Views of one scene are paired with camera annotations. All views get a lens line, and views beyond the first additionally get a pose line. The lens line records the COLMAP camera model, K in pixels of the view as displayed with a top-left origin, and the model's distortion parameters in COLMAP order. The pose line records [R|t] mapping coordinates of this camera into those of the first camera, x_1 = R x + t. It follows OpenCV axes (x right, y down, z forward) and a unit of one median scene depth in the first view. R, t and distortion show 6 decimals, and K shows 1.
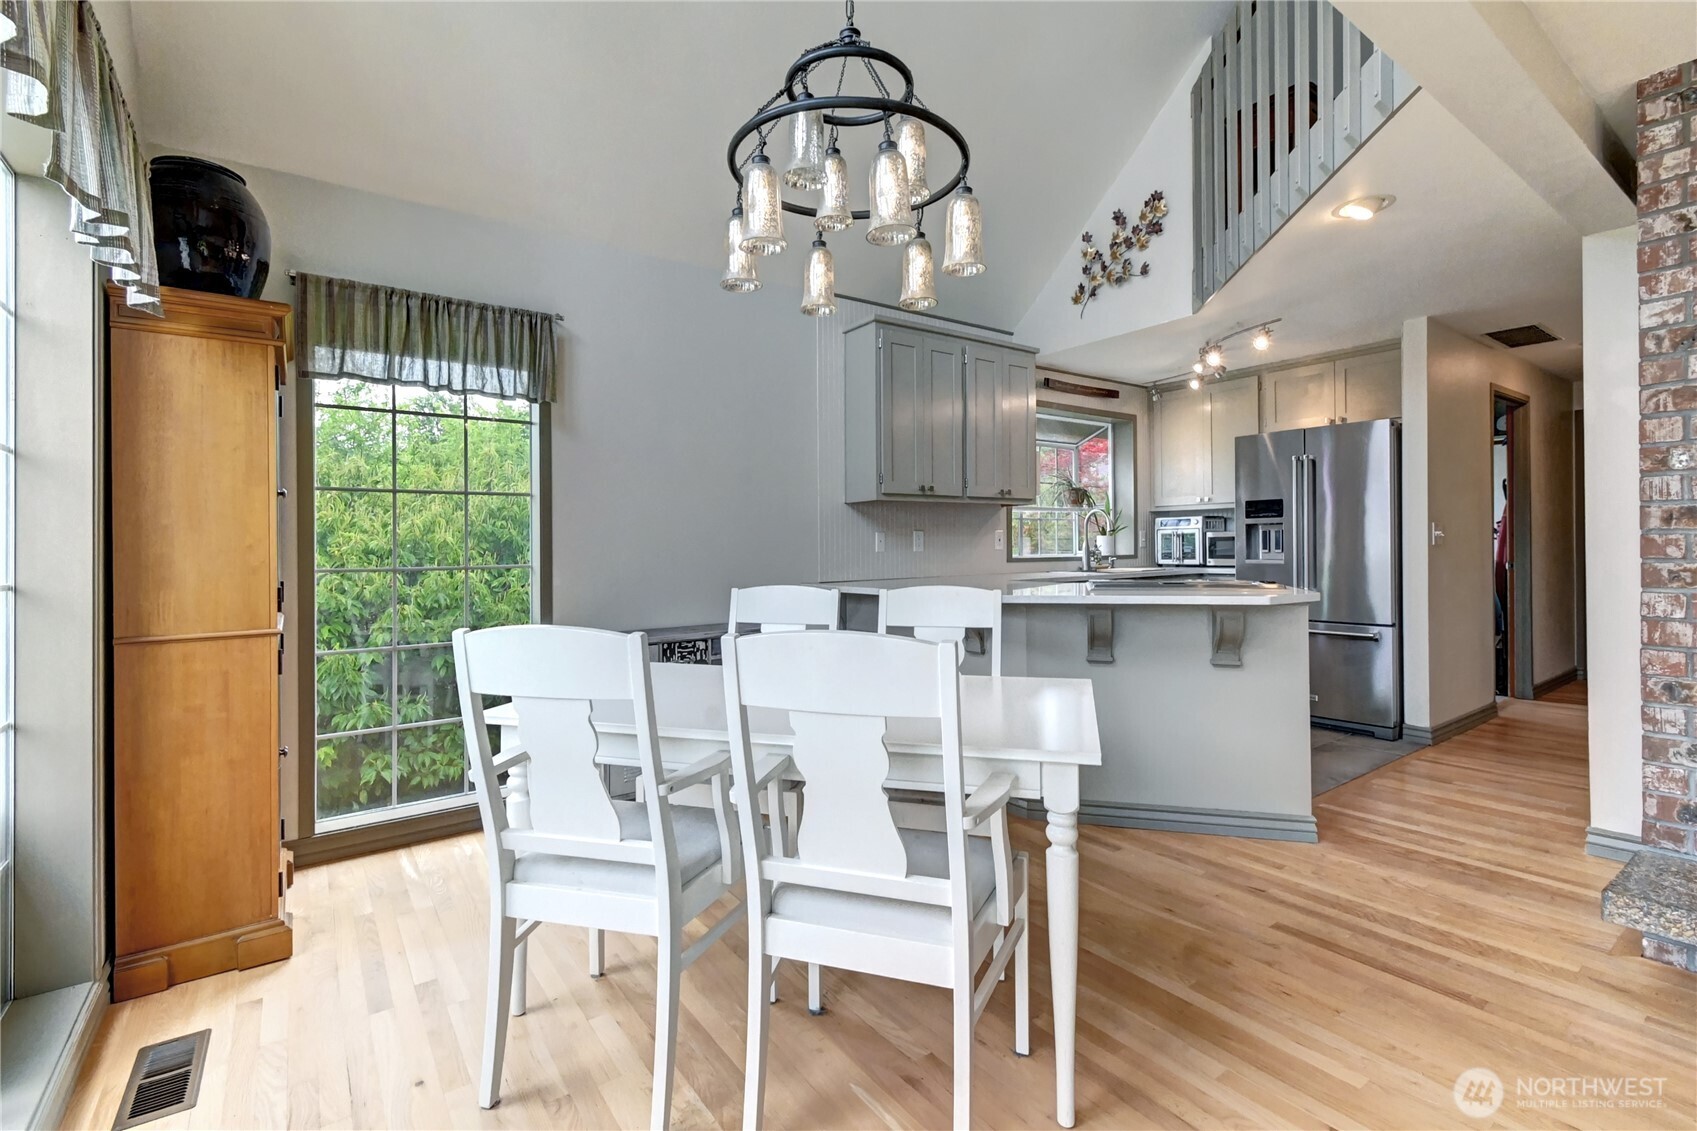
lens RADIAL K [[760.0, 0, 842.4], [0, 760.0, 531.2], [0, 0, 1]] dist [0.005773, -0.003584]
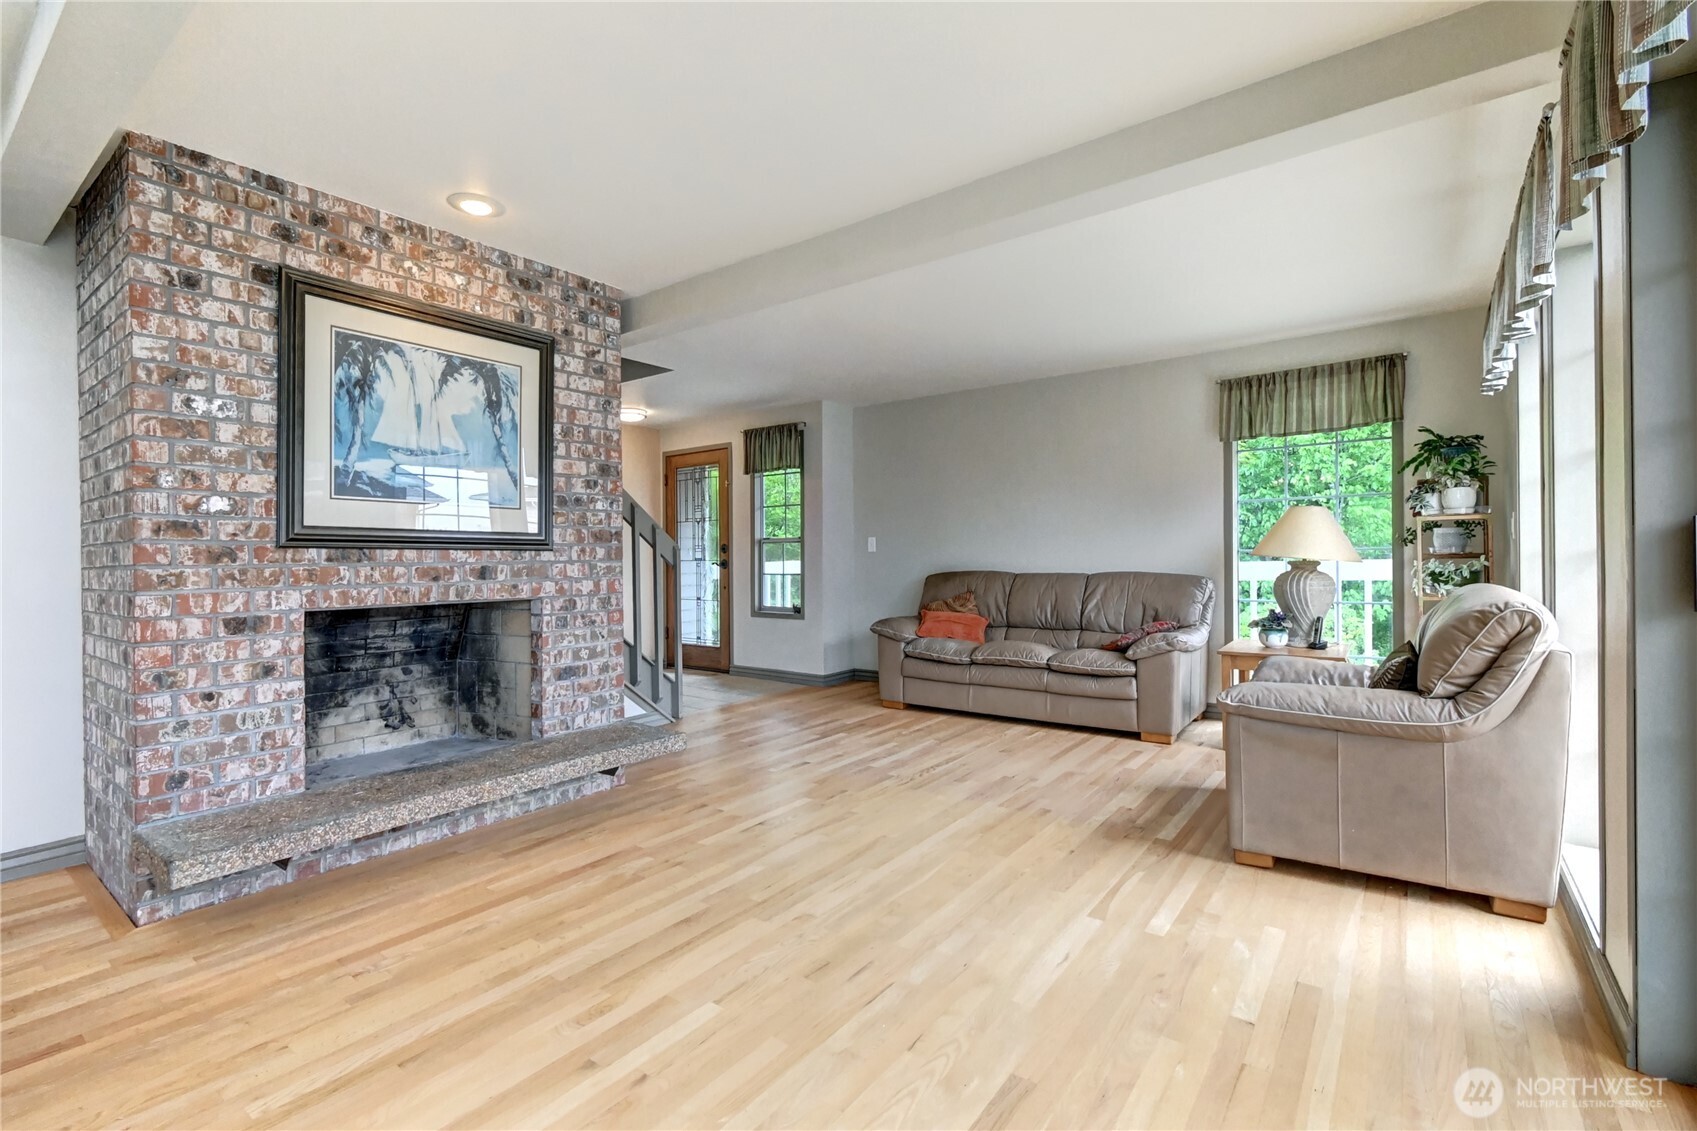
lens RADIAL K [[760.0, 0, 838.5], [0, 760.0, 553.9], [0, 0, 1]] dist [0.005773, -0.003584]
pose [[-0.302679, 0.015620, 0.952964, -0.225065], [0.000754, 0.999869, -0.016149, 0.027590], [-0.953092, -0.004169, -0.302652, 0.266231]]
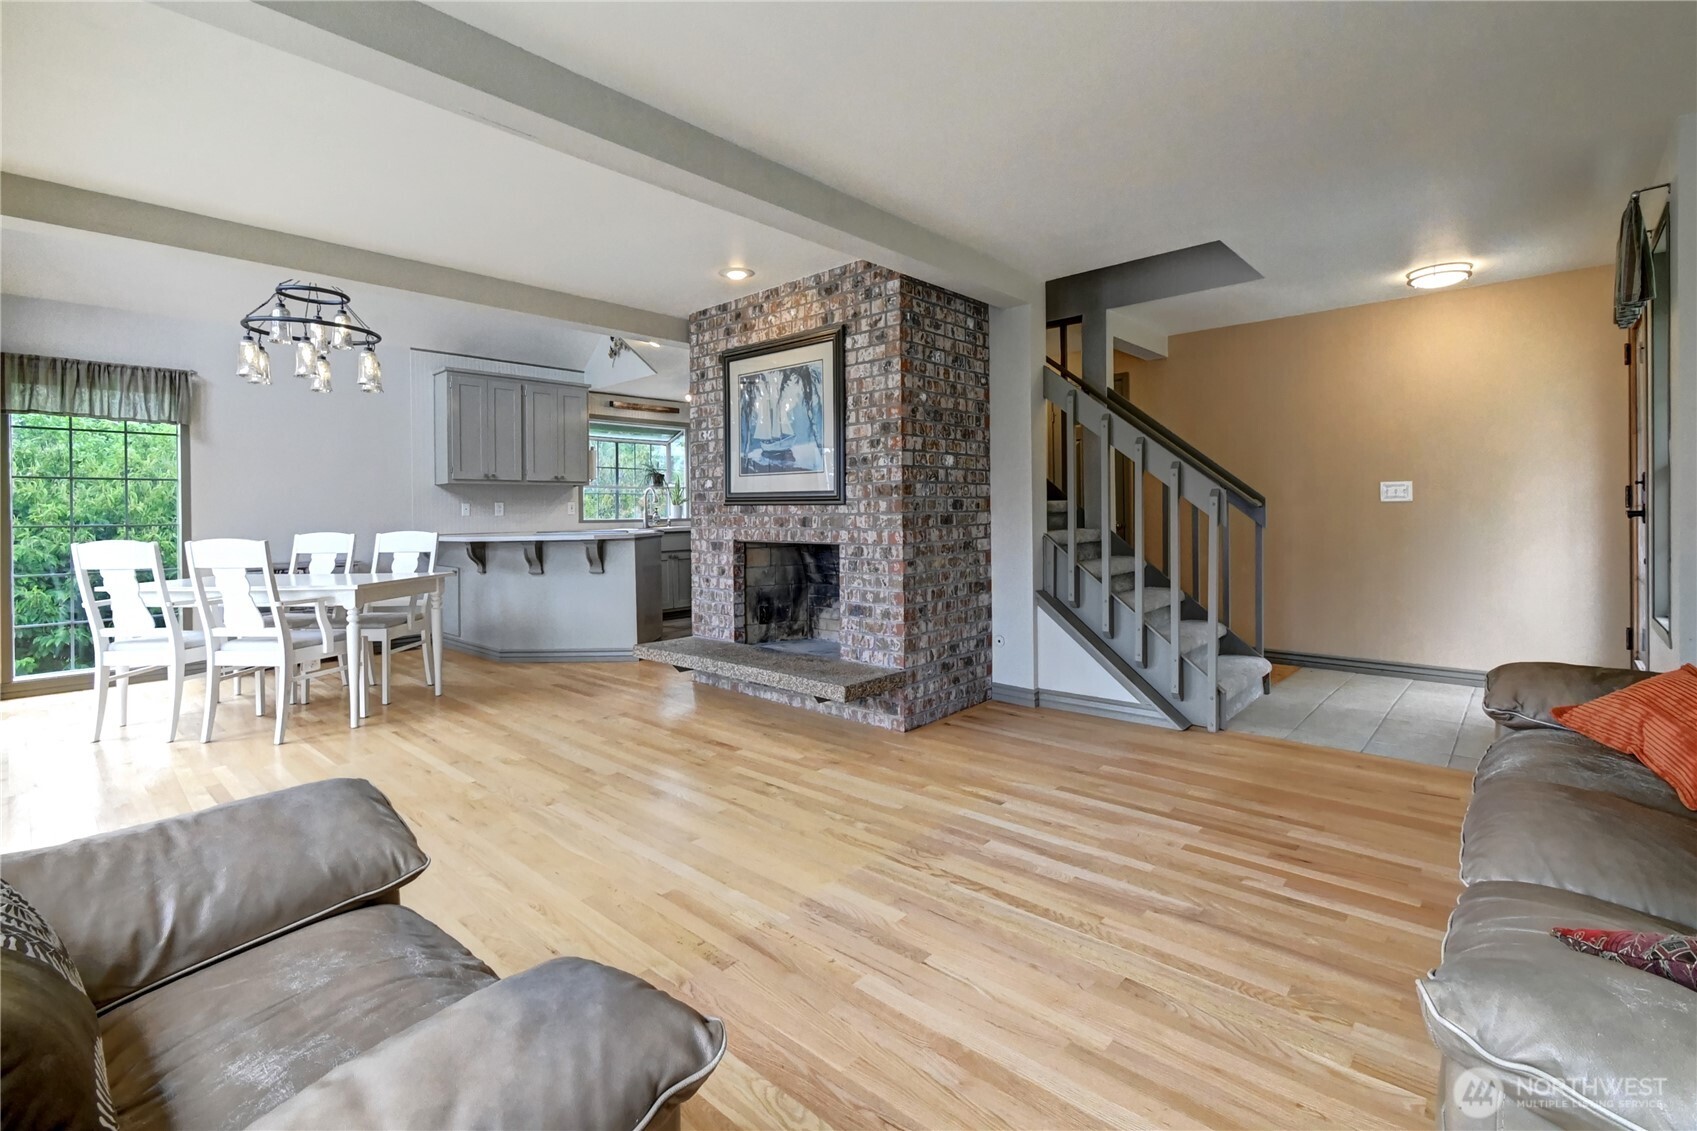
lens RADIAL K [[760.0, 0, 861.9], [0, 760.0, 508.5], [0, 0, 1]] dist [0.005773, -0.003584]
pose [[0.974690, 0.000150, 0.223560, 0.738248], [-0.001510, 0.999981, 0.005912, 0.001937], [-0.223555, -0.006100, 0.974672, -1.026653]]
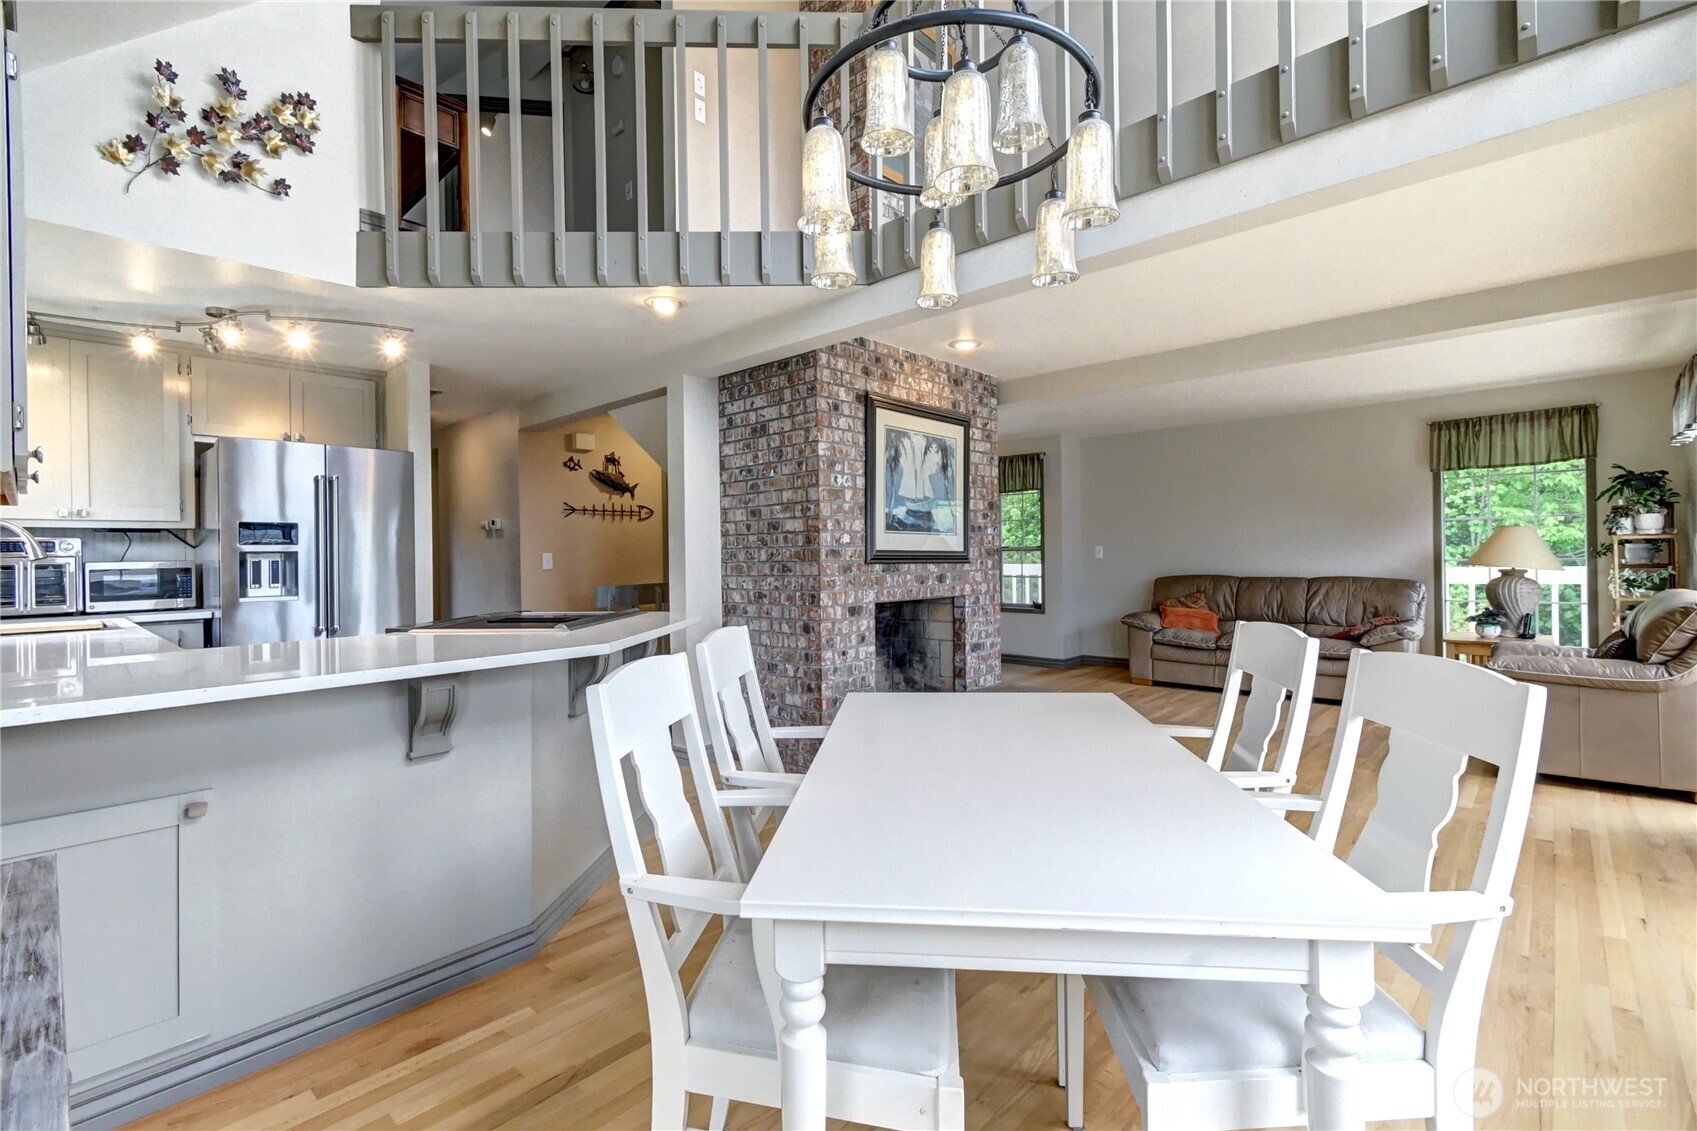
lens RADIAL K [[760.0, 0, 841.0], [0, 760.0, 547.7], [0, 0, 1]] dist [0.005773, -0.003584]
pose [[-0.205182, 0.020620, 0.978507, -0.588947], [-0.000035, 0.999778, -0.021076, 0.004961], [-0.978724, -0.004358, -0.205136, 0.962532]]
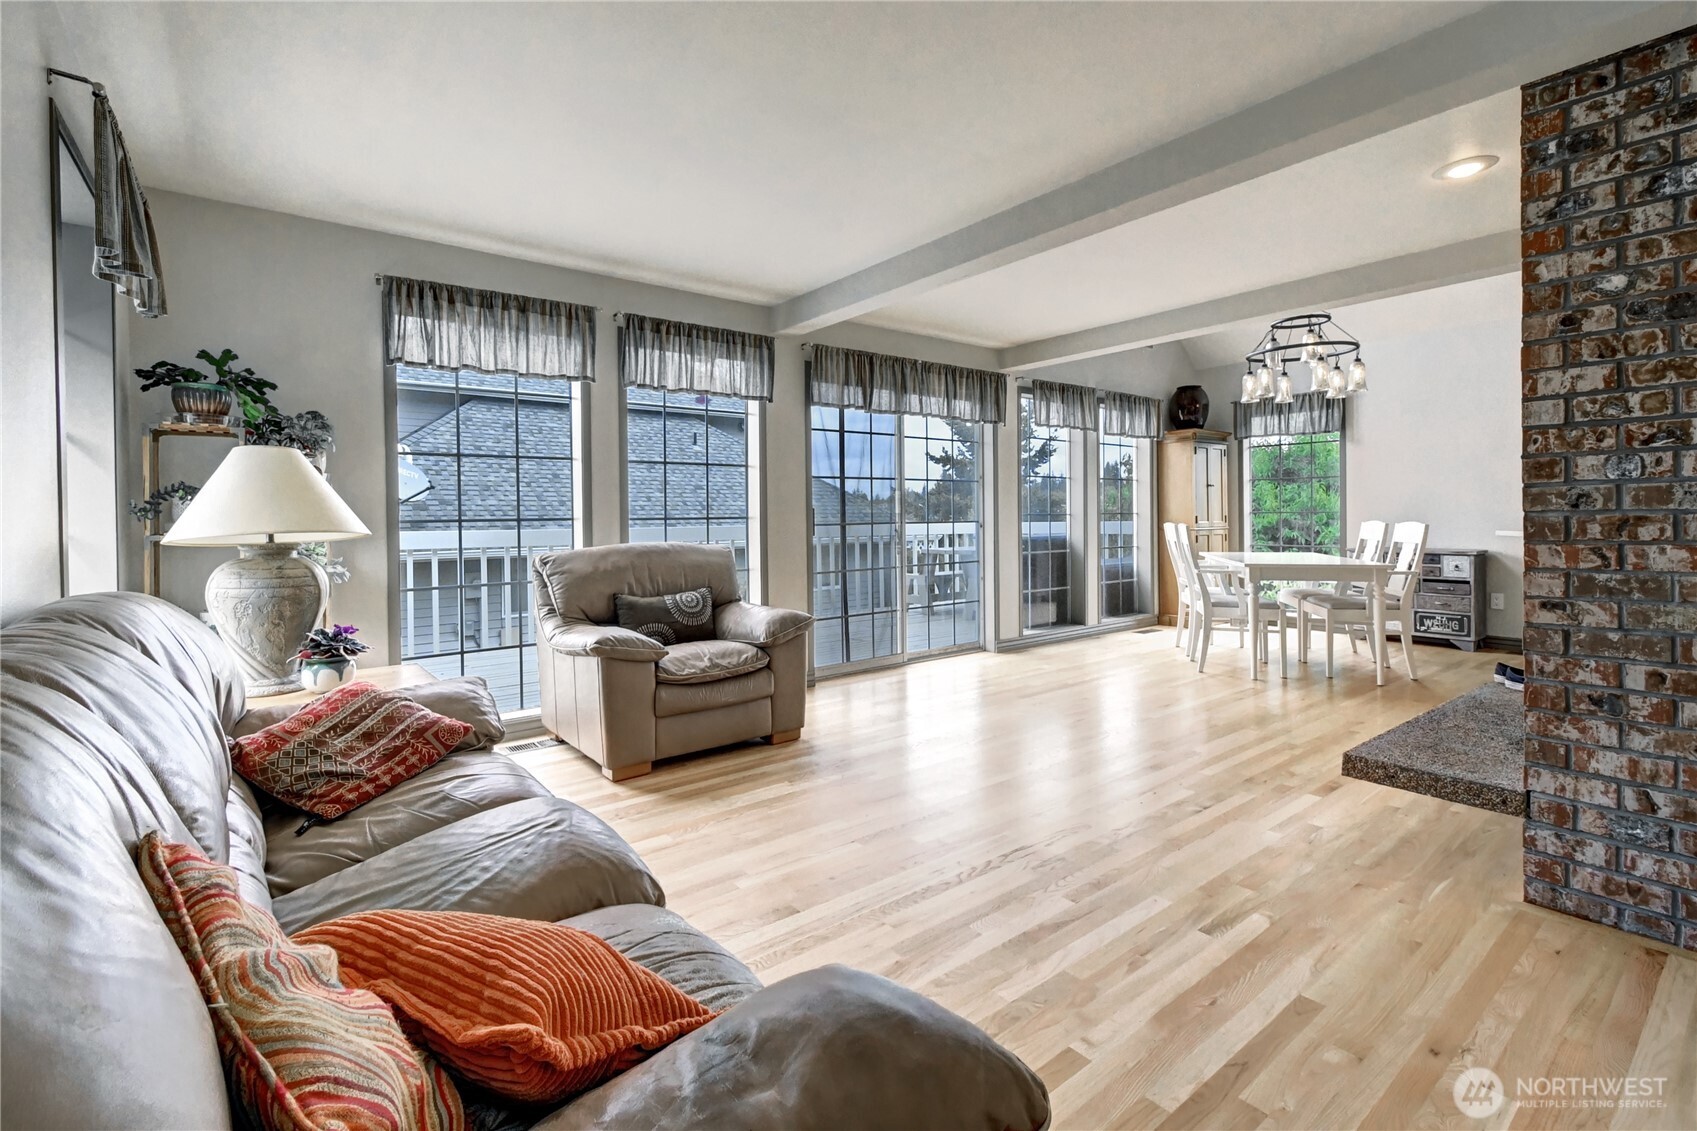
lens RADIAL K [[760.0, 0, 853.0], [0, 760.0, 520.0], [0, 0, 1]] dist [0.005773, -0.003584]
pose [[0.034991, 0.018307, -0.999220, 1.819526], [0.026383, 0.999467, 0.019236, -0.007546], [0.999039, -0.027035, 0.034489, -0.437305]]
